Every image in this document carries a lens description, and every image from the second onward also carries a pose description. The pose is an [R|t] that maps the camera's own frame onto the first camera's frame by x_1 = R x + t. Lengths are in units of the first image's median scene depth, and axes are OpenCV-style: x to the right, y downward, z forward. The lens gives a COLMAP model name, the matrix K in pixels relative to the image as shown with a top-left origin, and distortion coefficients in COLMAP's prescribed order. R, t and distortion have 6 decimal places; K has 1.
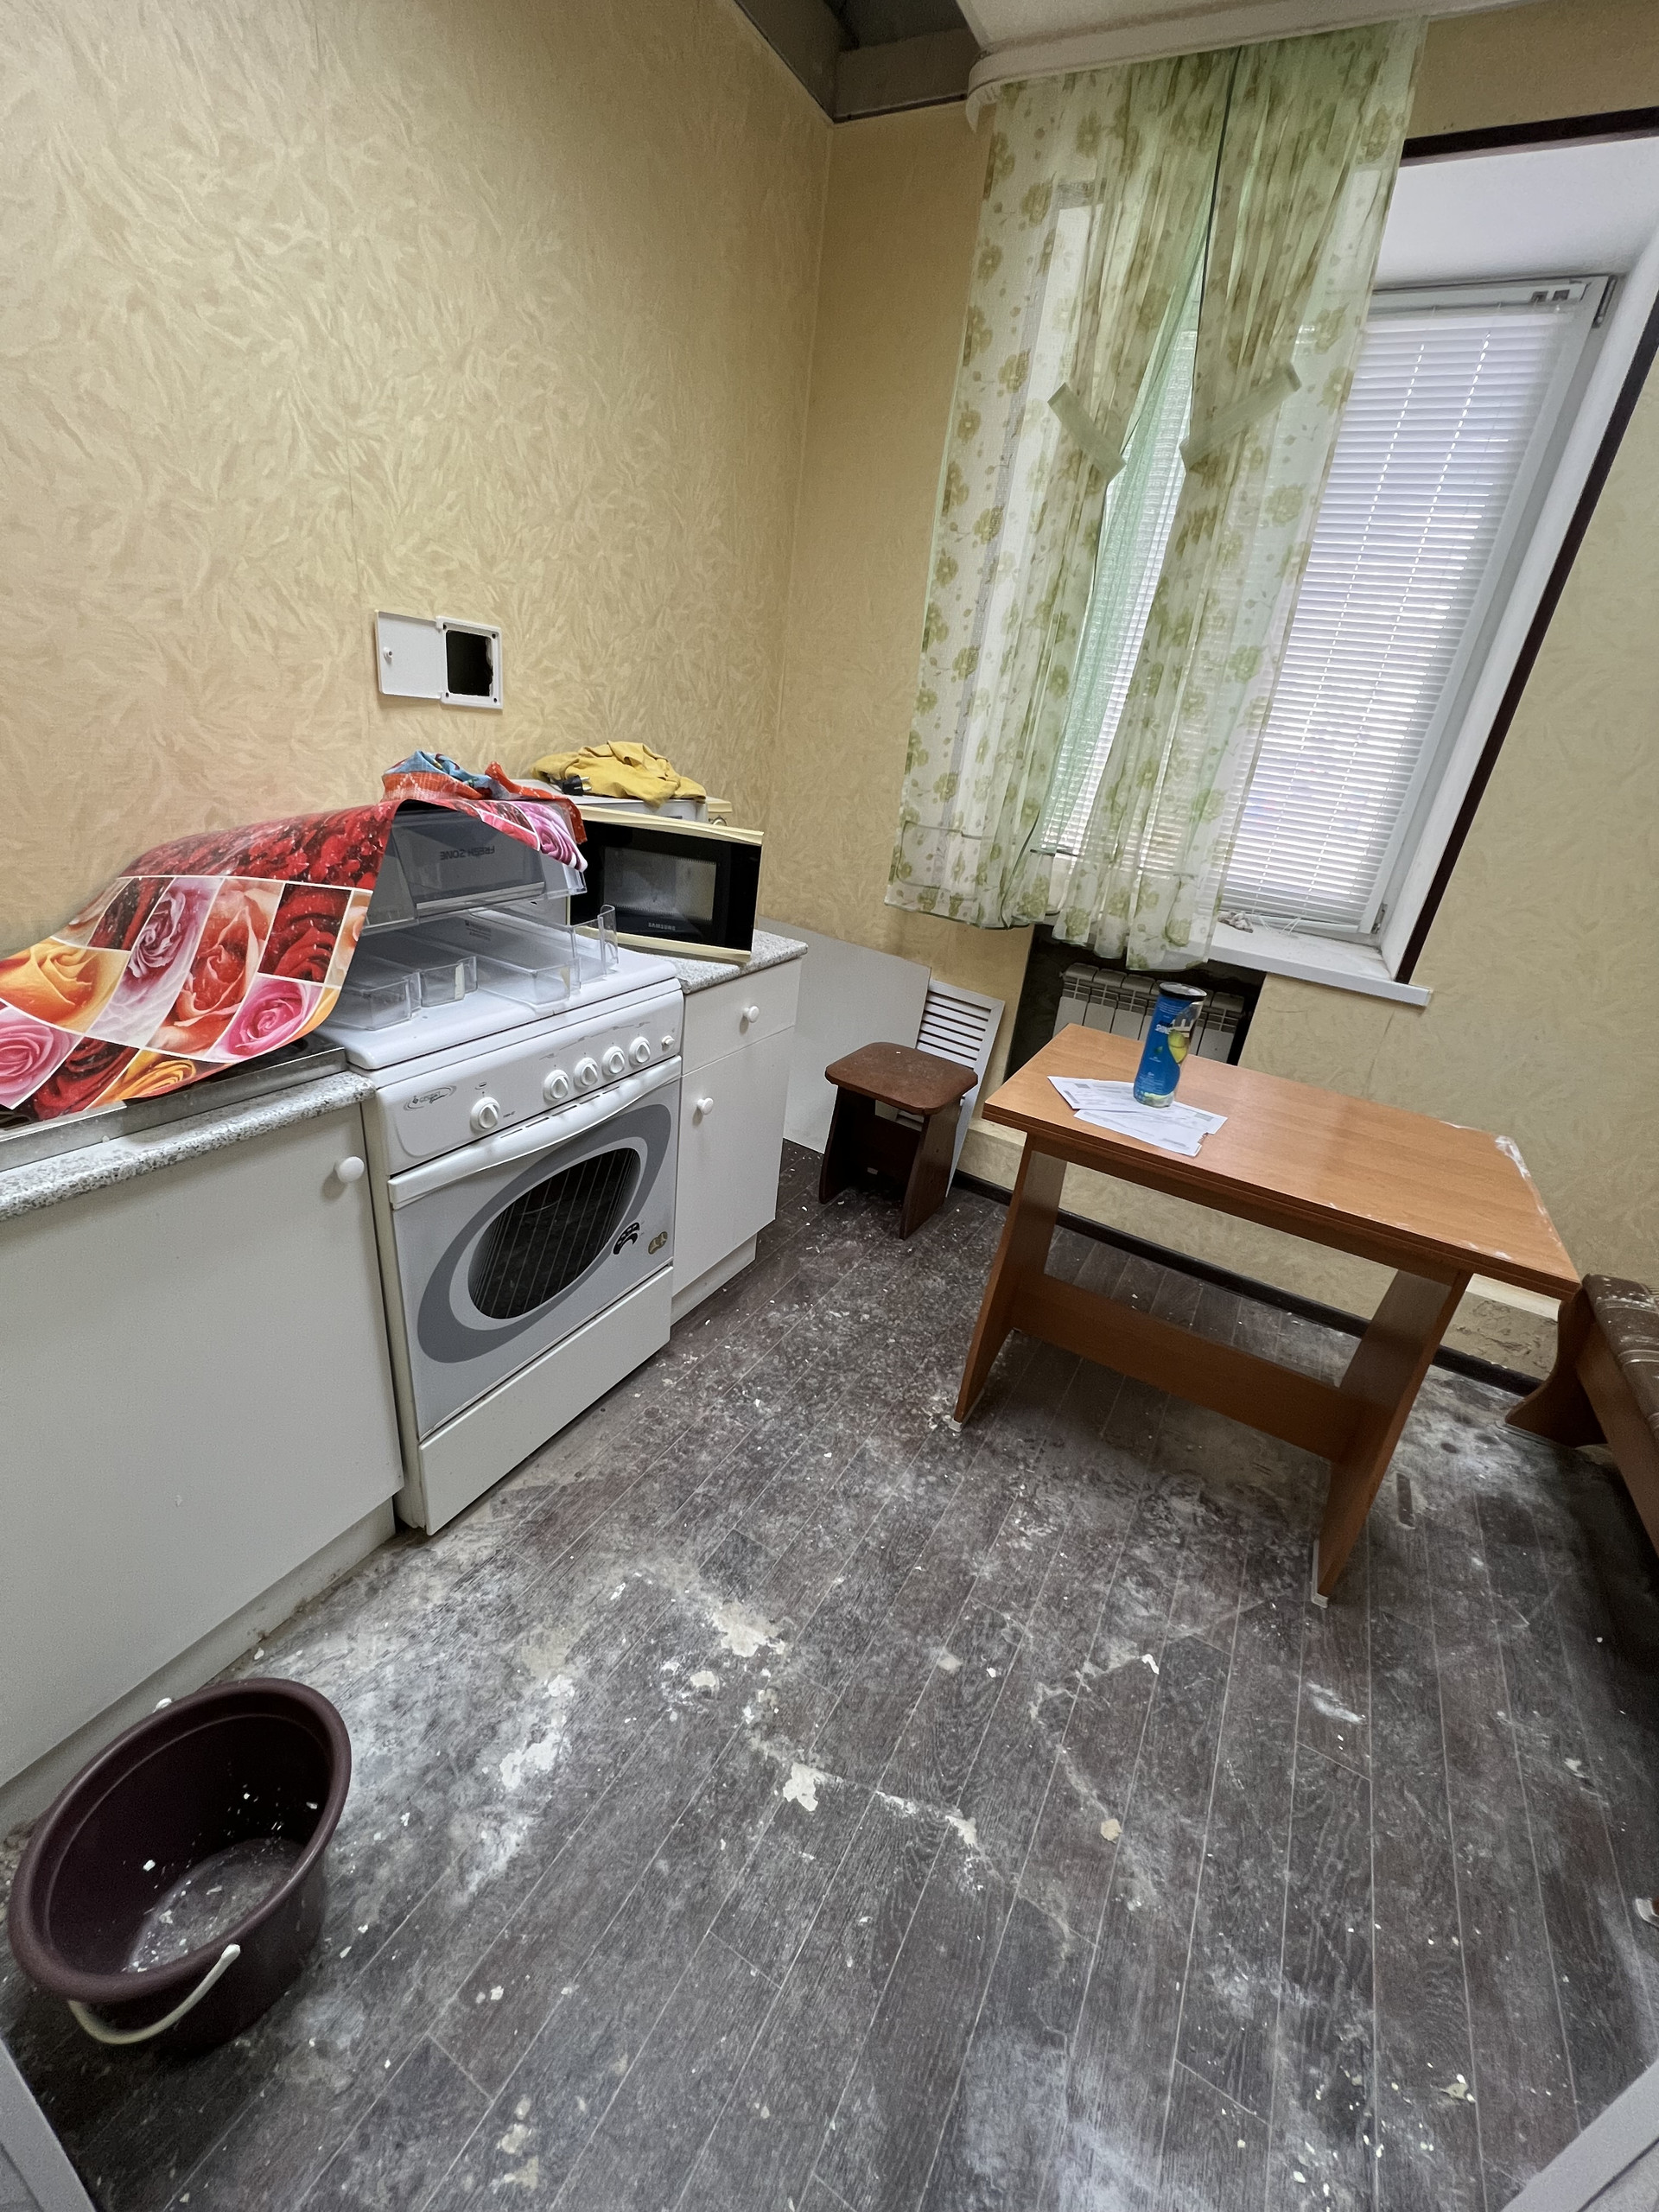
lens RADIAL K [[883.2, 0, 830.9], [0, 883.2, 1102.3], [0, 0, 1]] dist [-0.002936, 0.000847]
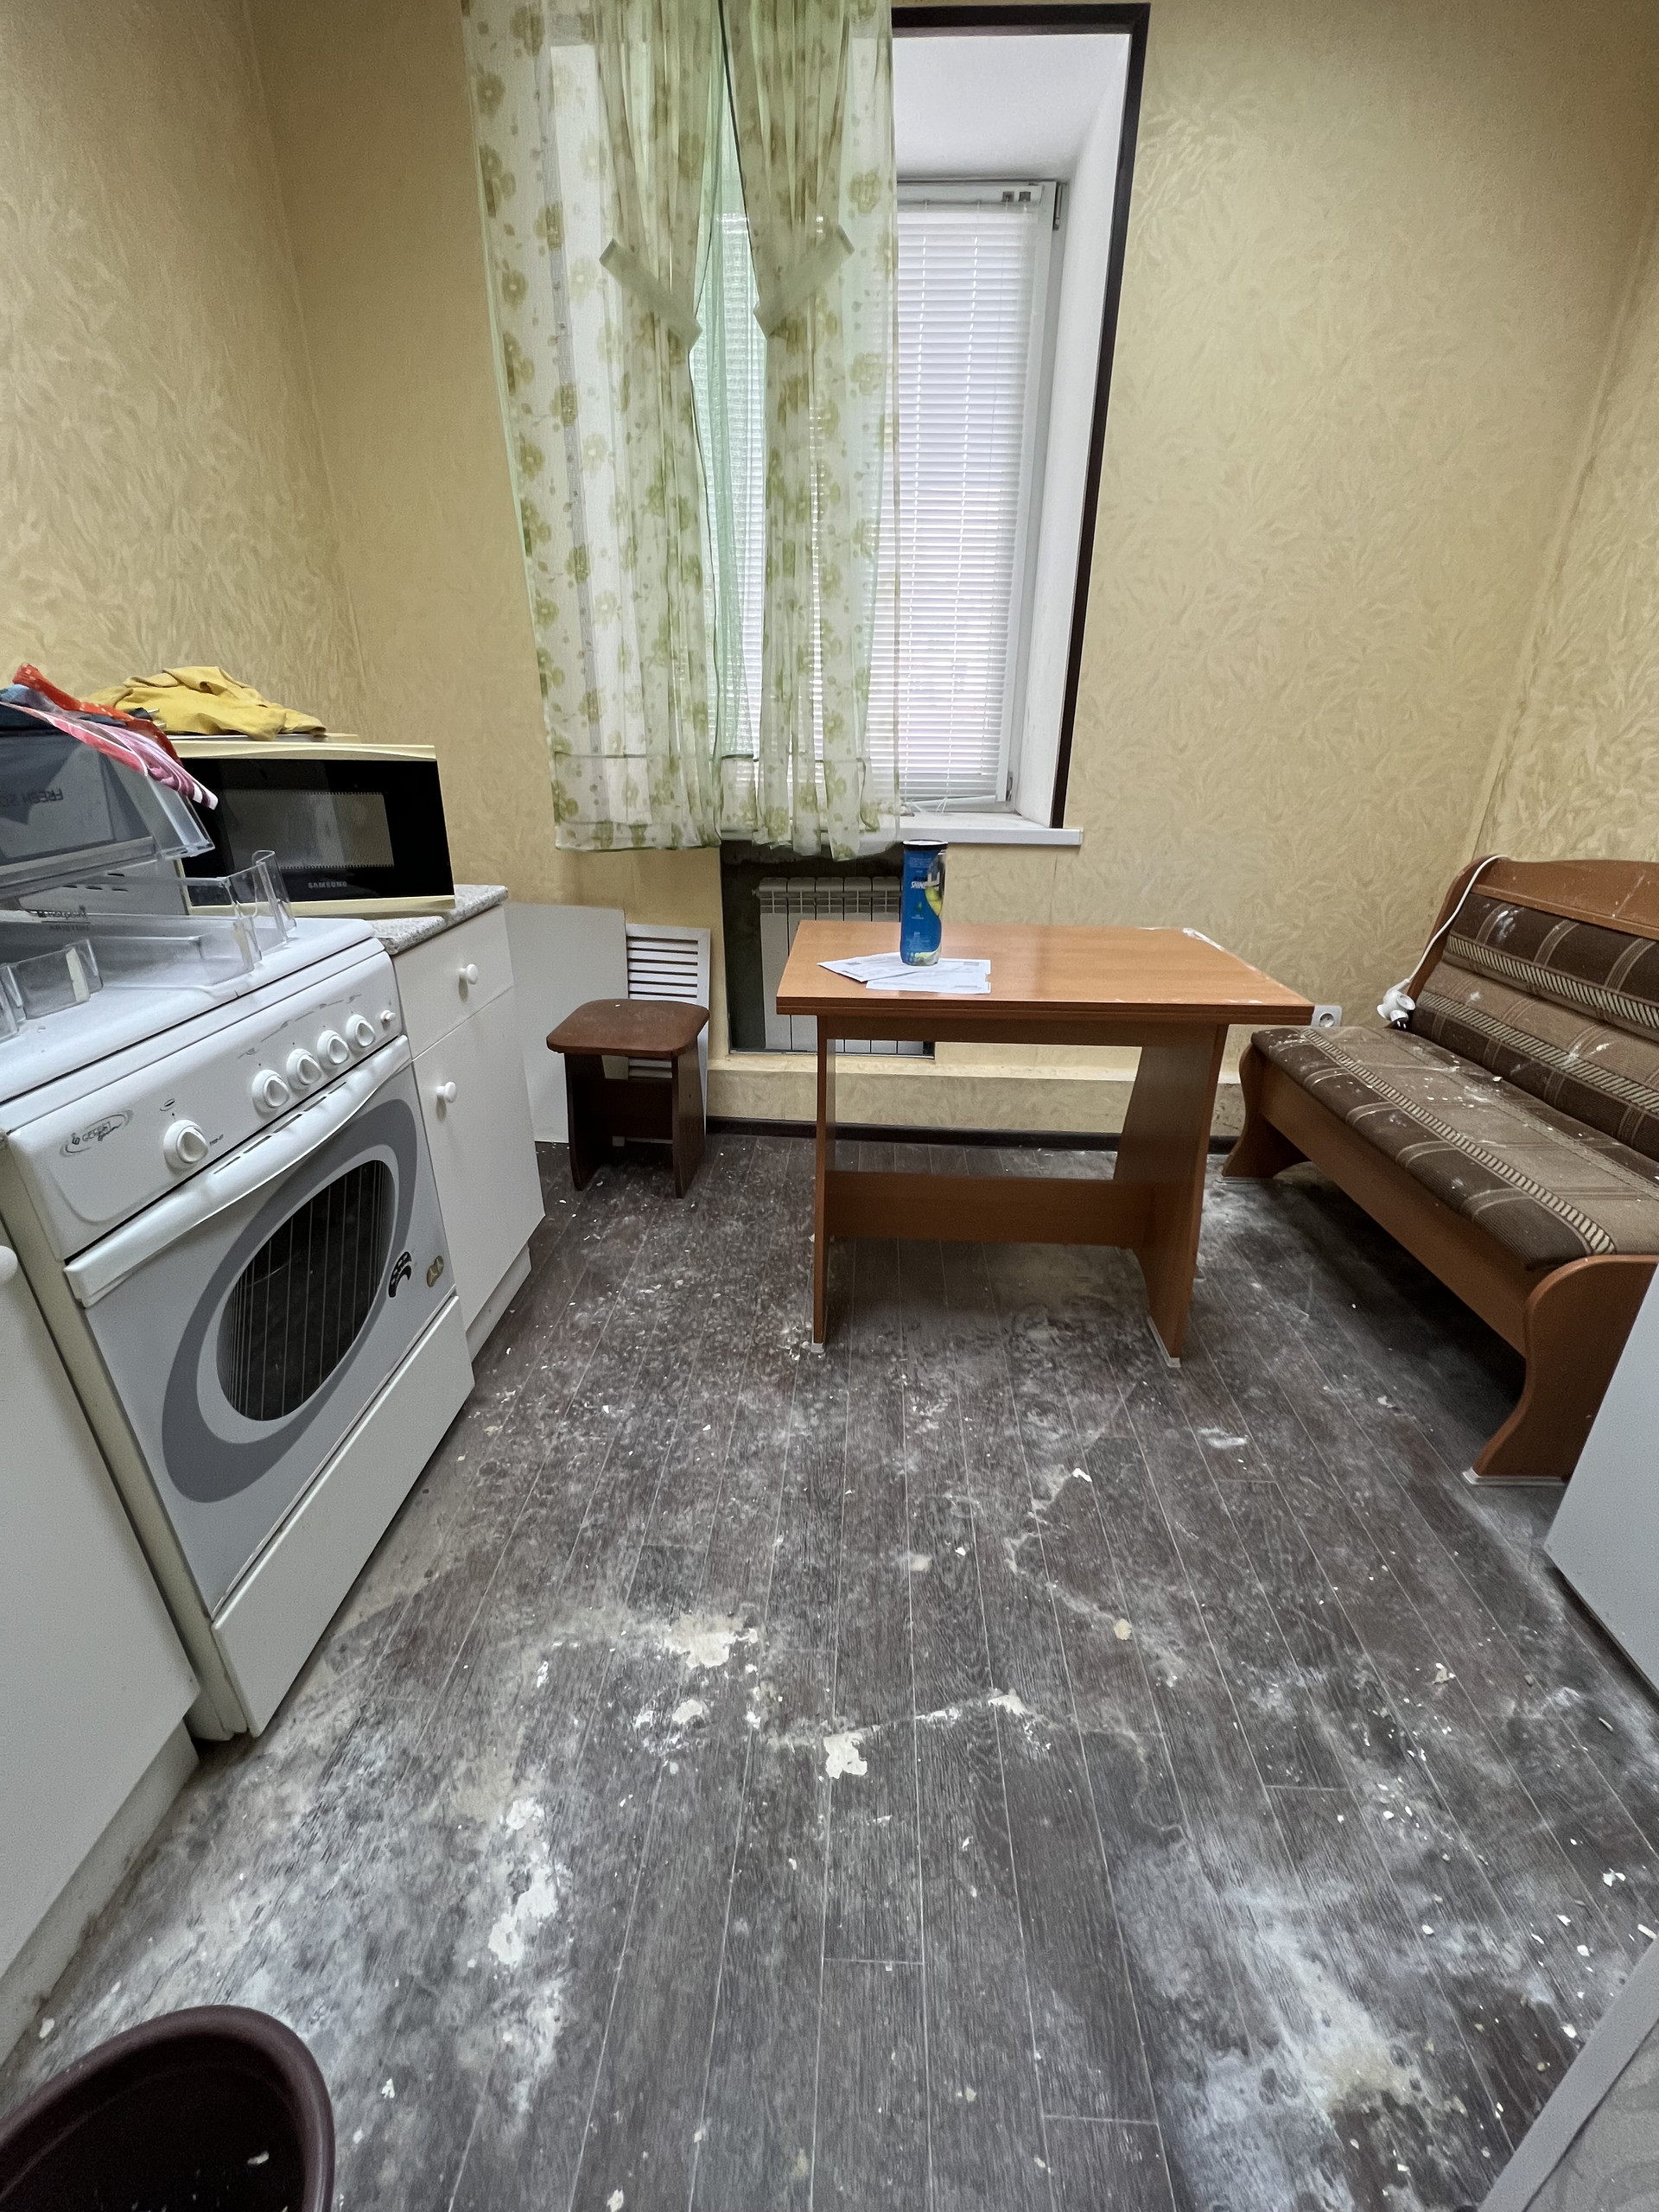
lens RADIAL K [[886.0, 0, 832.9], [0, 886.0, 1100.6], [0, 0, 1]] dist [-0.001639, 0.000481]
pose [[0.889152, -0.273546, 0.366854, -0.146644], [0.267449, 0.961137, 0.068455, 0.058270], [-0.371322, 0.037248, 0.927757, 0.115962]]
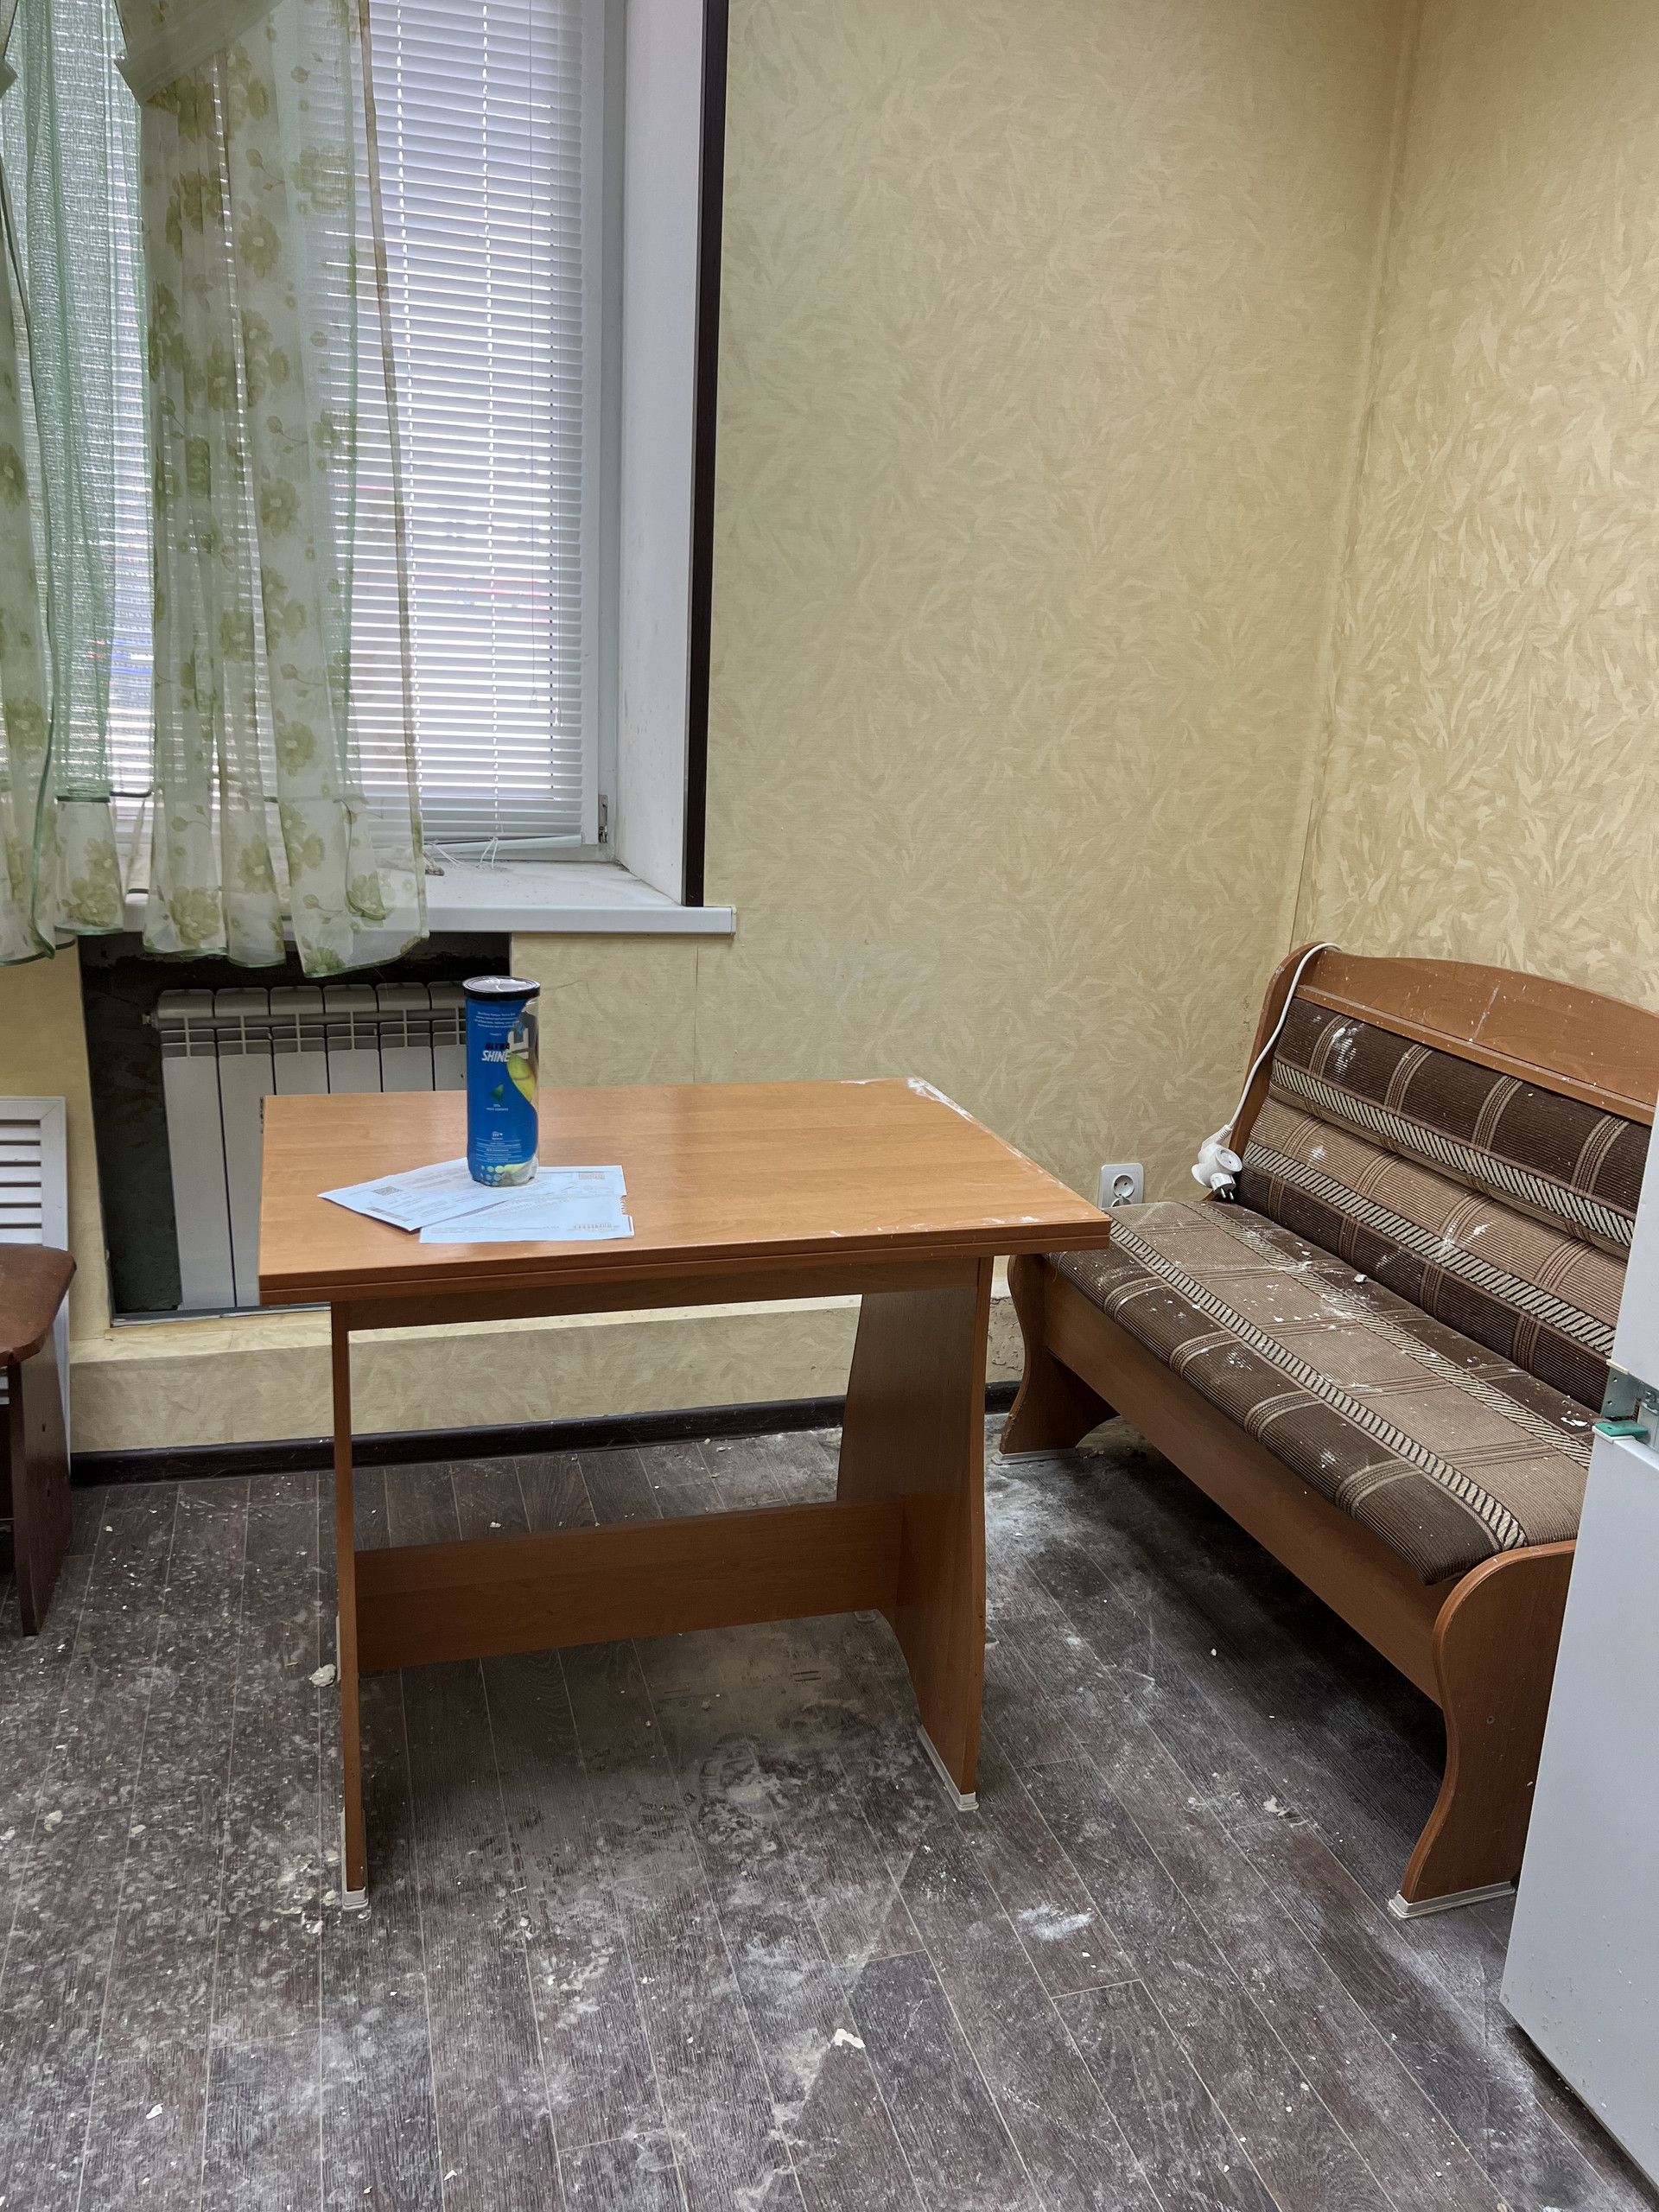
lens RADIAL K [[1651.9, 0, 813.7], [0, 1651.9, 1129.4], [0, 0, 1]] dist [0.059917, -0.068009]
pose [[0.701549, -0.283835, 0.653657, -0.214306], [0.318952, 0.945317, 0.068160, -0.043675], [-0.637259, 0.160667, 0.753715, 0.036784]]
